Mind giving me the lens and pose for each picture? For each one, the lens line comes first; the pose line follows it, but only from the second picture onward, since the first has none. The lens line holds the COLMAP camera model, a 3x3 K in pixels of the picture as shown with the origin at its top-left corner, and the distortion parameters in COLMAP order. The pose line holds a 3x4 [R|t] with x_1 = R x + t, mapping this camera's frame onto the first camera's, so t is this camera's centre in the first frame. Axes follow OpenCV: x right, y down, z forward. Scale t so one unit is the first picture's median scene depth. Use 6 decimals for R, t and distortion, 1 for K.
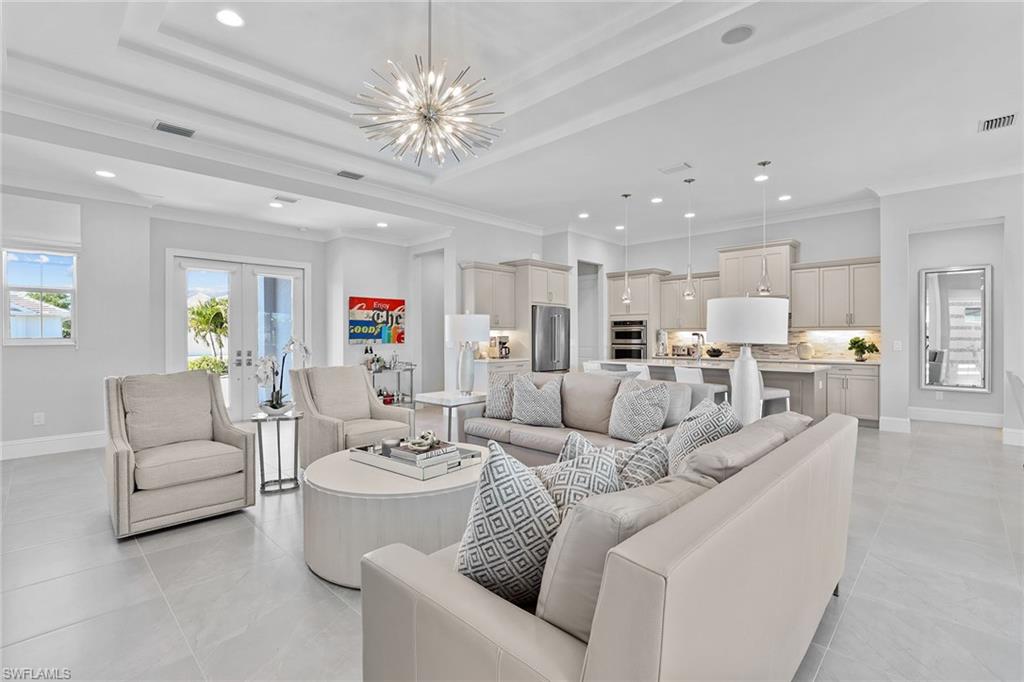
lens RADIAL K [[471.9, 0, 522.9], [0, 471.9, 339.8], [0, 0, 1]] dist [-0.017389, 0.003126]
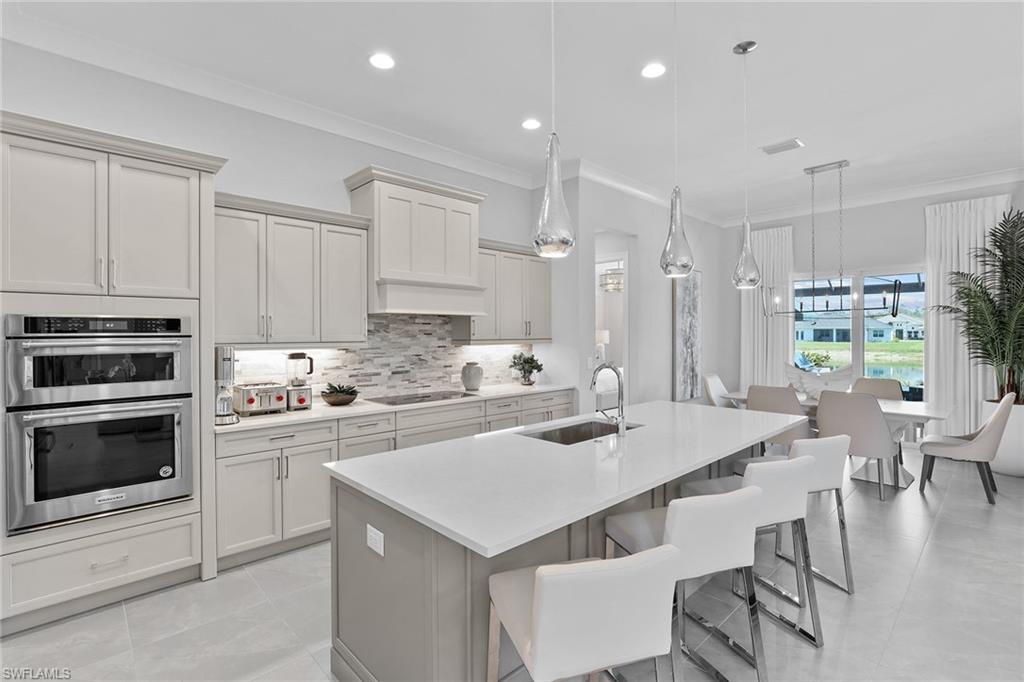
lens RADIAL K [[471.9, 0, 491.2], [0, 471.9, 337.8], [0, 0, 1]] dist [-0.017389, 0.003126]
pose [[0.081260, -0.010006, 0.996643, -0.035009], [0.009201, 0.999915, 0.009289, -0.033545], [-0.996650, 0.008415, 0.081345, 0.886883]]
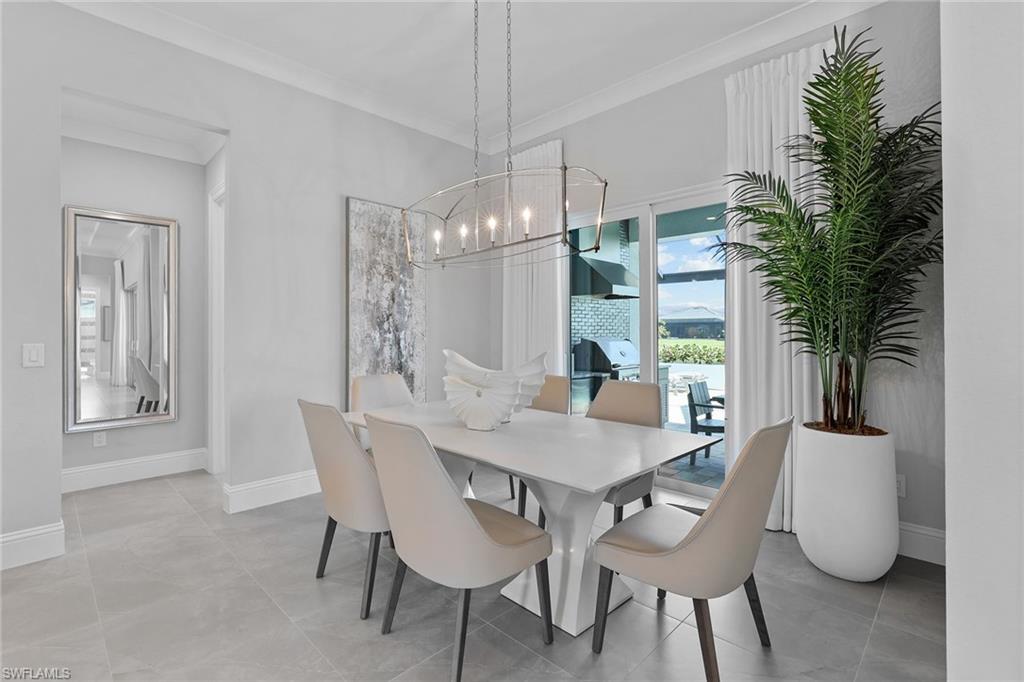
lens RADIAL K [[471.9, 0, 488.3], [0, 471.9, 324.9], [0, 0, 1]] dist [-0.017389, 0.003126]
pose [[0.041494, 0.016243, 0.999007, 0.323005], [0.013948, 0.999761, -0.016835, -0.001339], [-0.999041, 0.014632, 0.041257, 0.462278]]
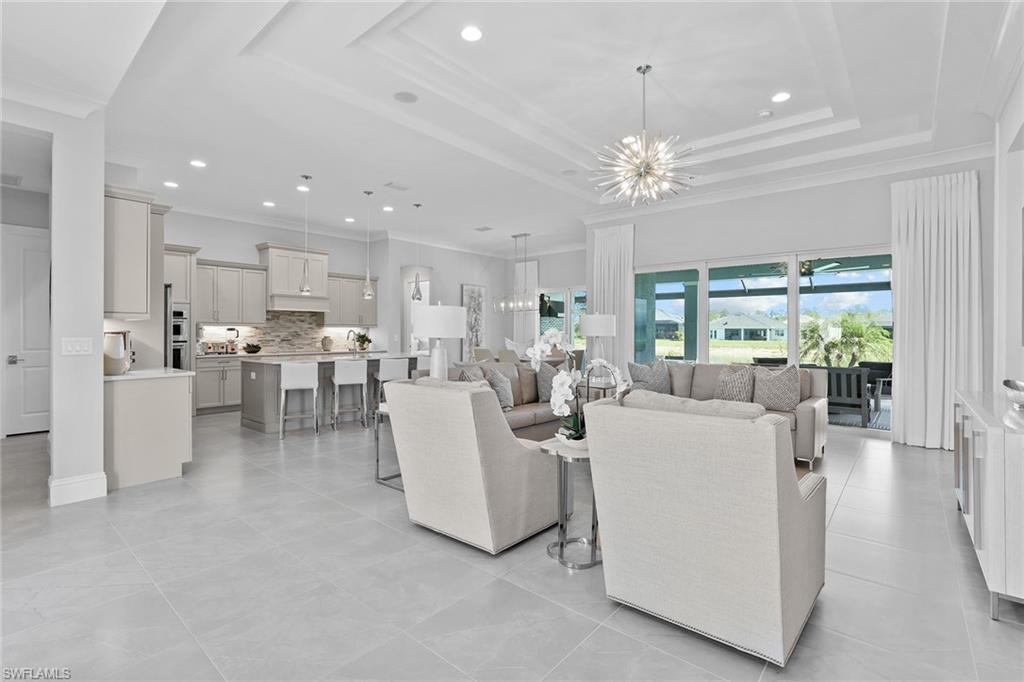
lens RADIAL K [[471.9, 0, 486.7], [0, 471.9, 333.6], [0, 0, 1]] dist [-0.017389, 0.003126]
pose [[-0.020948, -0.002754, 0.999777, -0.606893], [0.006072, 0.999977, 0.002882, -0.003893], [-0.999762, 0.006131, -0.020931, 0.588493]]
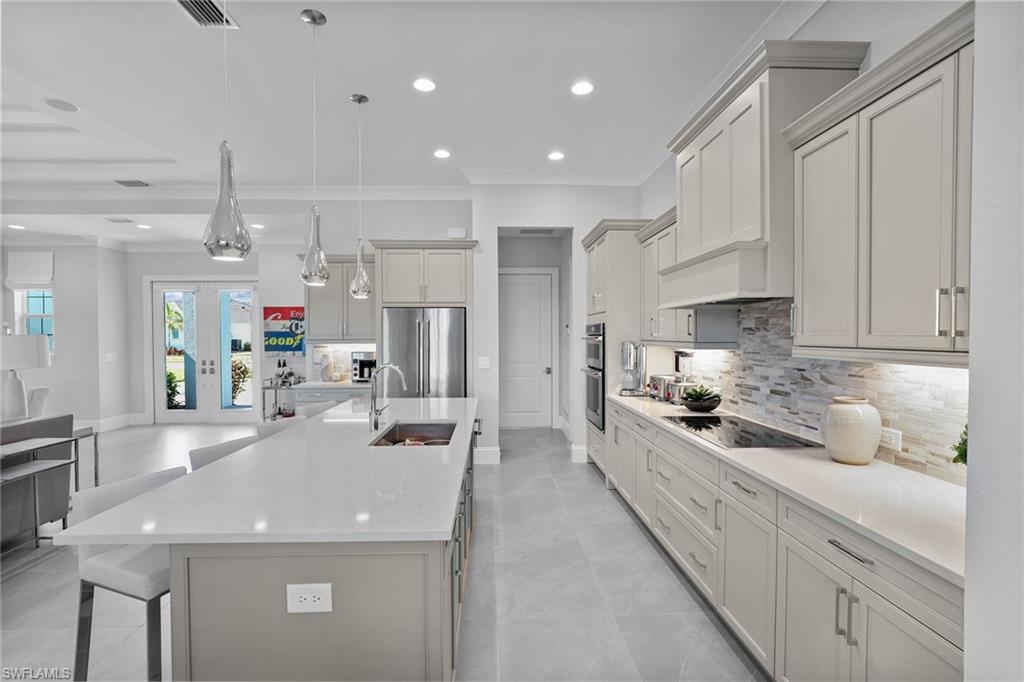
lens RADIAL K [[471.9, 0, 509.4], [0, 471.9, 340.9], [0, 0, 1]] dist [-0.017389, 0.003126]
pose [[0.718913, 0.007094, -0.695064, 0.623148], [-0.001696, 0.999963, 0.008451, -0.030545], [0.695098, -0.004897, 0.718899, 0.636344]]
